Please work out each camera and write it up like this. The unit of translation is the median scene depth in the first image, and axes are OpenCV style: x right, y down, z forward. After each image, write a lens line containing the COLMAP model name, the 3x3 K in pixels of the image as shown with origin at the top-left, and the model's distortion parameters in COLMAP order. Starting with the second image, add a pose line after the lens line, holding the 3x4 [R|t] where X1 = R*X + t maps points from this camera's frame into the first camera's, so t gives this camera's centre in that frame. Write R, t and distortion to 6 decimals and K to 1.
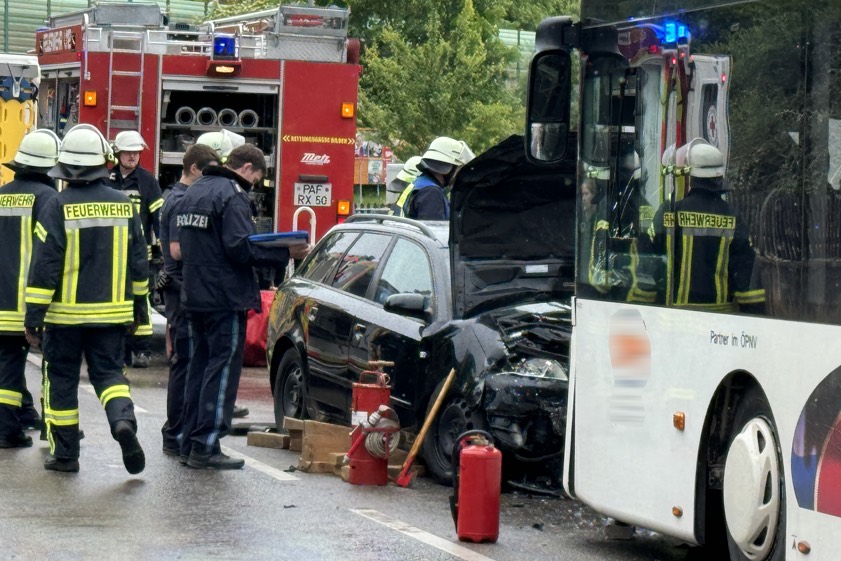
lens RADIAL K [[2867.6, 0, 424.1], [0, 2867.6, 283.3], [0, 0, 1]] dist [0.081081, 0.000000]
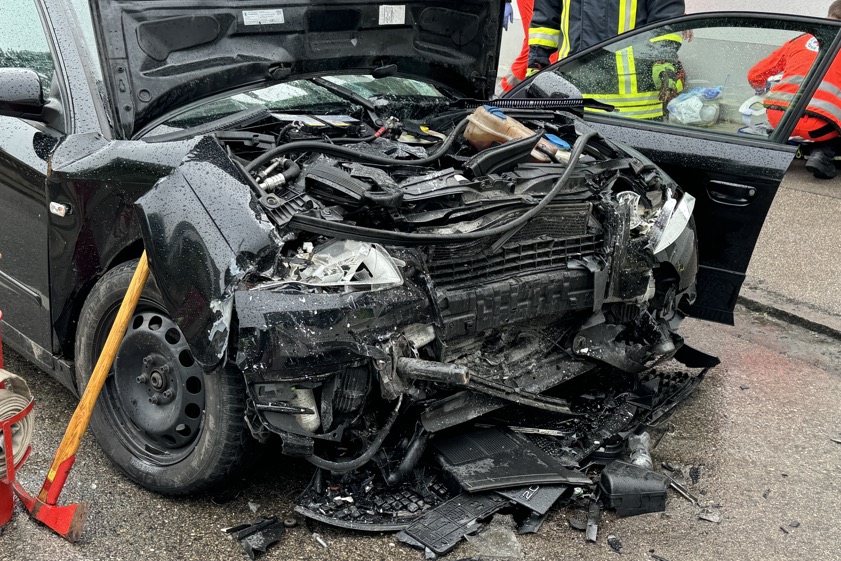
lens RADIAL K [[1073.9, 0, 407.1], [0, 1073.9, 320.7], [0, 0, 1]] dist [0.109304, 0.000000]
pose [[0.929941, -0.113670, 0.349699, -0.012154], [-0.008097, 0.944459, 0.328530, -0.018620], [-0.367620, -0.308346, 0.877370, 0.833318]]
